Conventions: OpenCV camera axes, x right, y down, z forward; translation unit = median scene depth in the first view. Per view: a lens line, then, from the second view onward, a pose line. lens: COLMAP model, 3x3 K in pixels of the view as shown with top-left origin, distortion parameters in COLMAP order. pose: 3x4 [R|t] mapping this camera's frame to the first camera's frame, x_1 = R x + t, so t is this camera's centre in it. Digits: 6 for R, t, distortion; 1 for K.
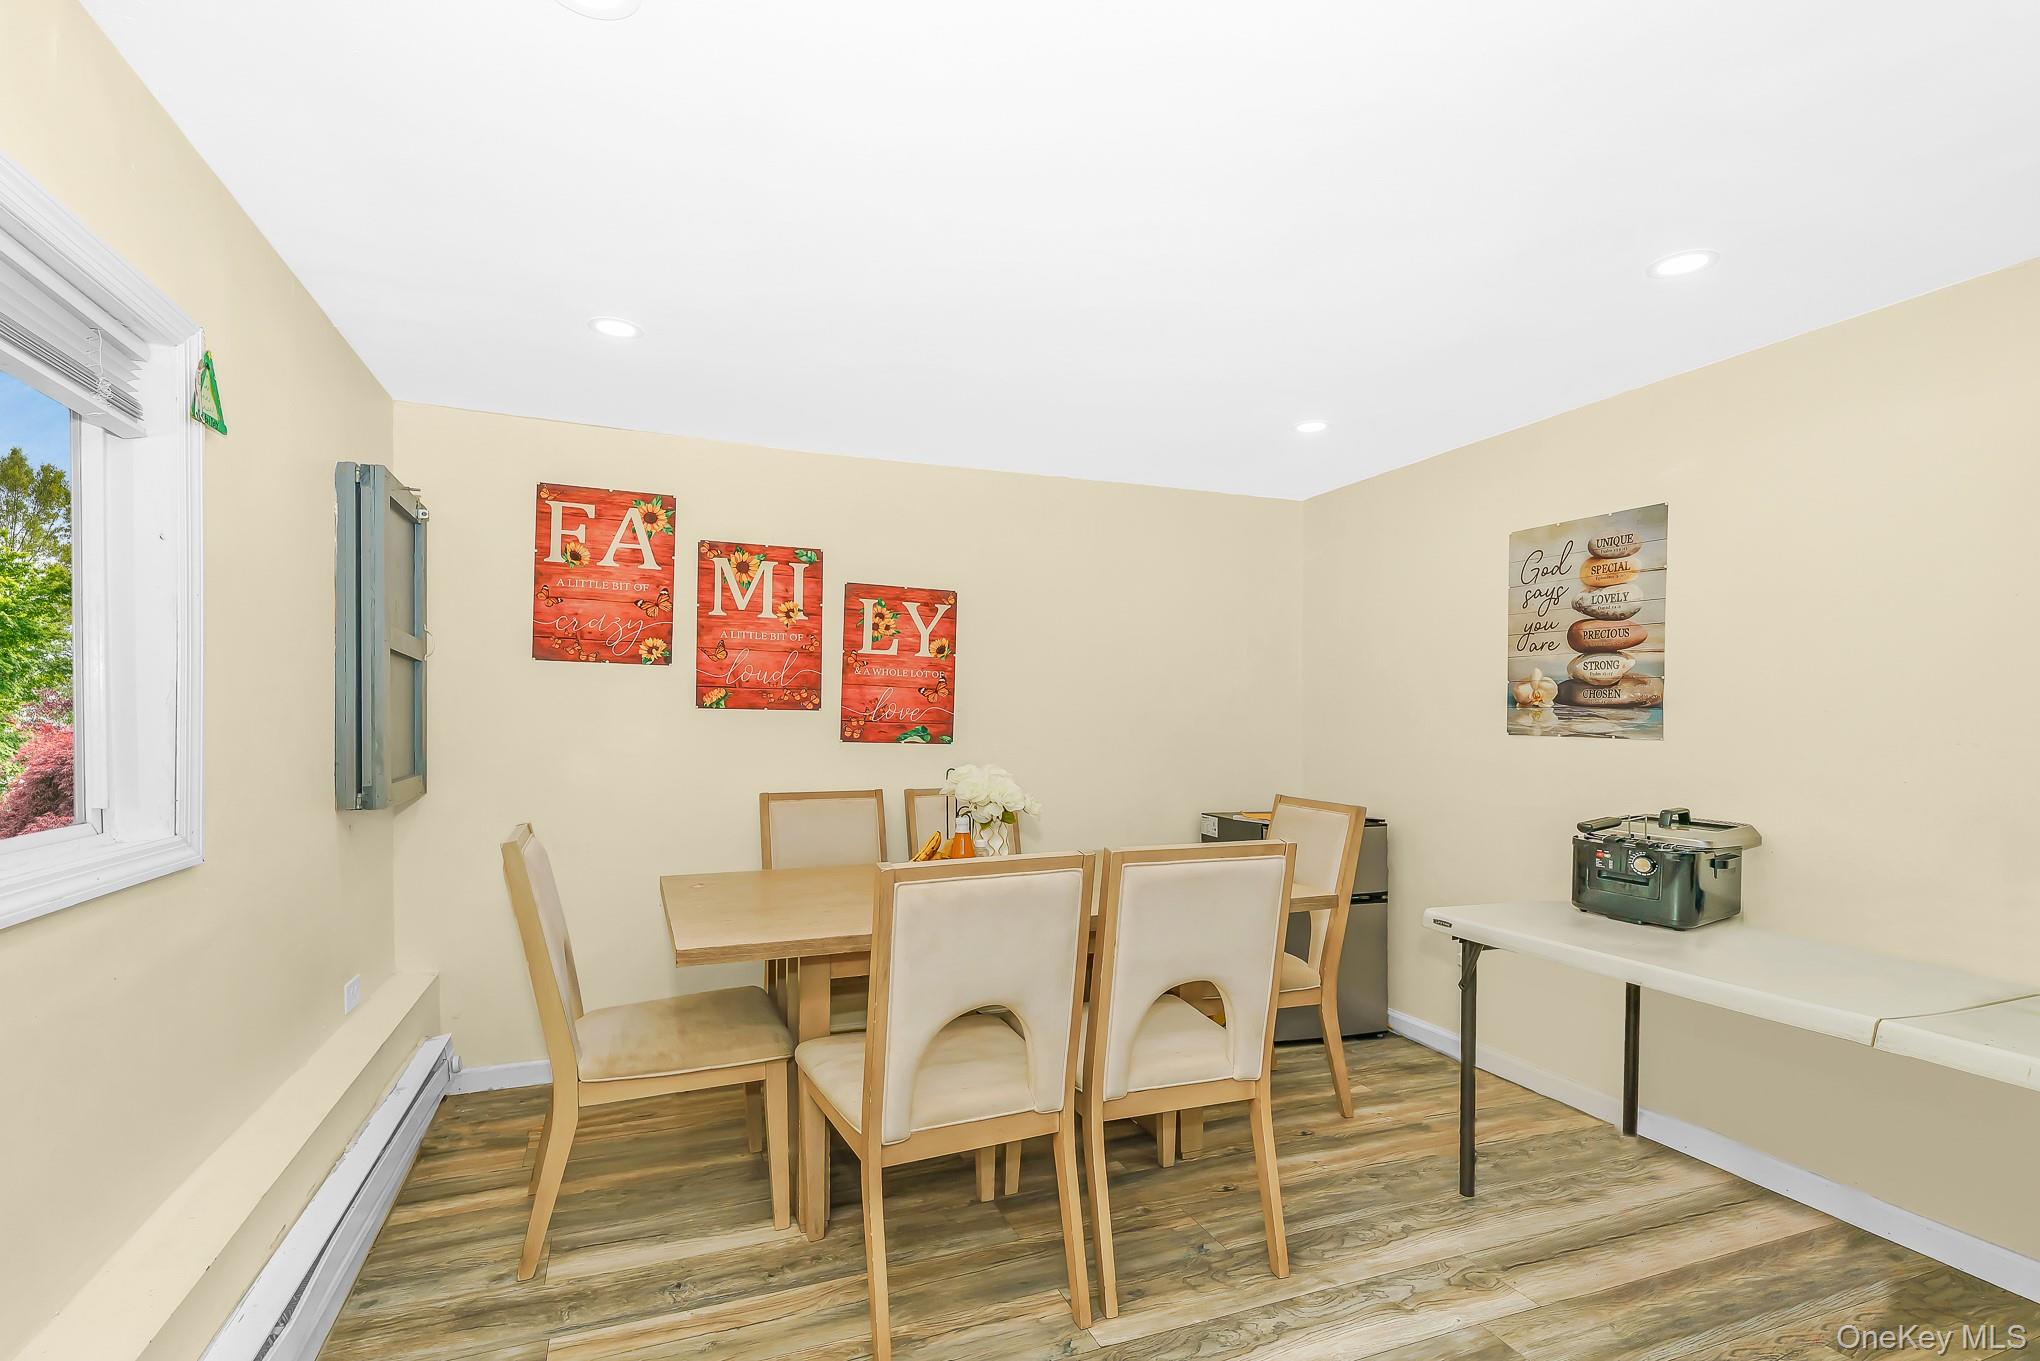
lens RADIAL K [[886.8, 0, 1017.5], [0, 886.8, 731.4], [0, 0, 1]] dist [-0.004195, -0.000201]
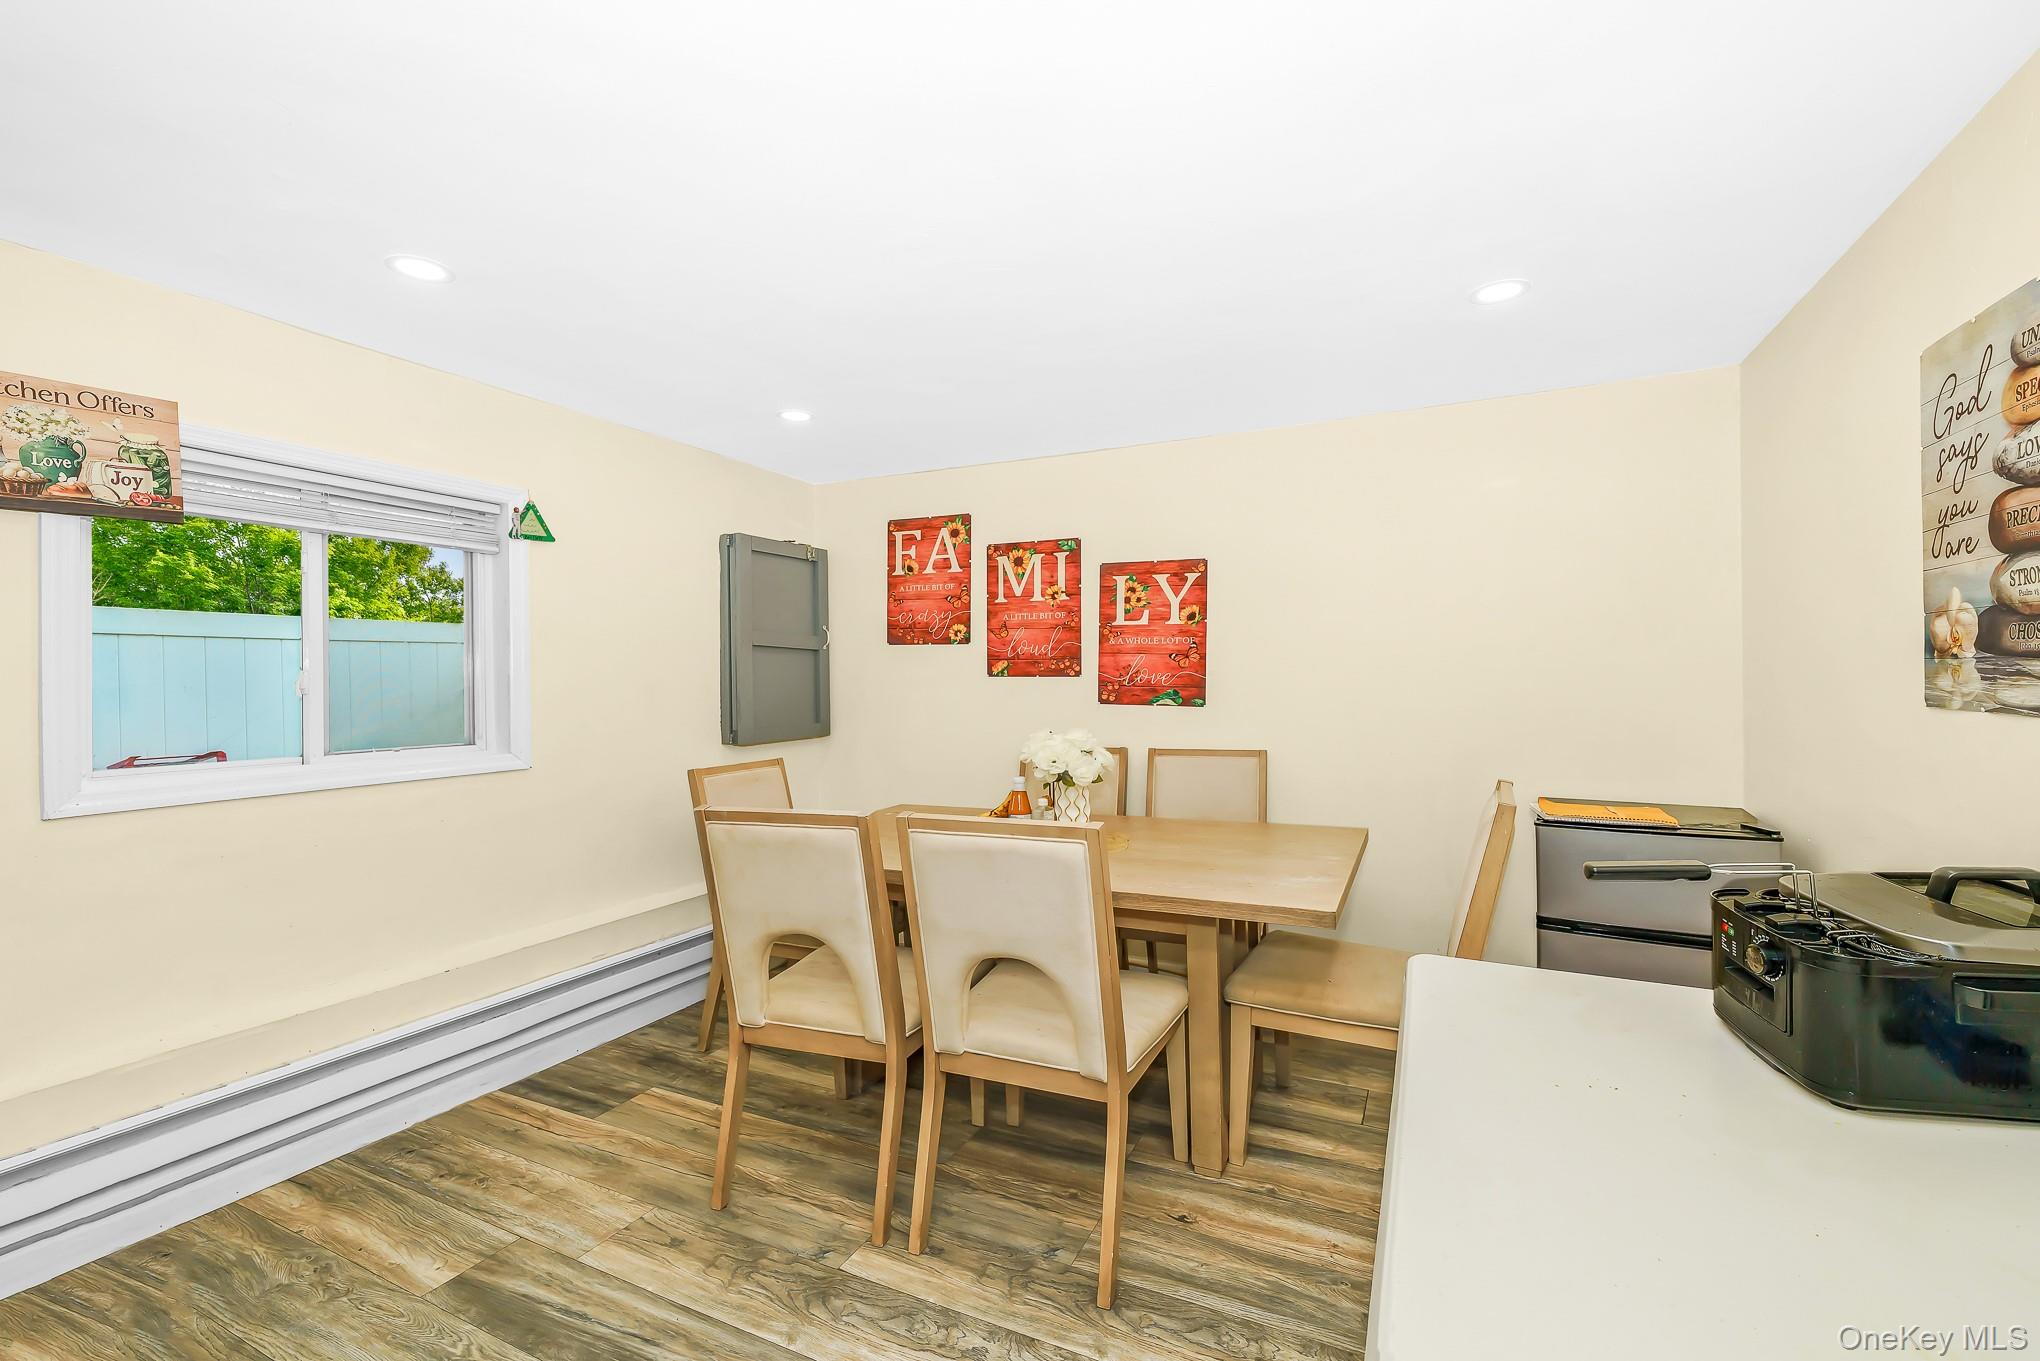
lens RADIAL K [[762.4, 0, 974.6], [0, 762.4, 688.0], [0, 0, 1]] dist [-0.002231, -0.000476]
pose [[0.725997, -0.003776, -0.687688, 0.378308], [0.003458, 0.999992, -0.001840, -0.007785], [0.687689, -0.001042, 0.726004, 0.189646]]
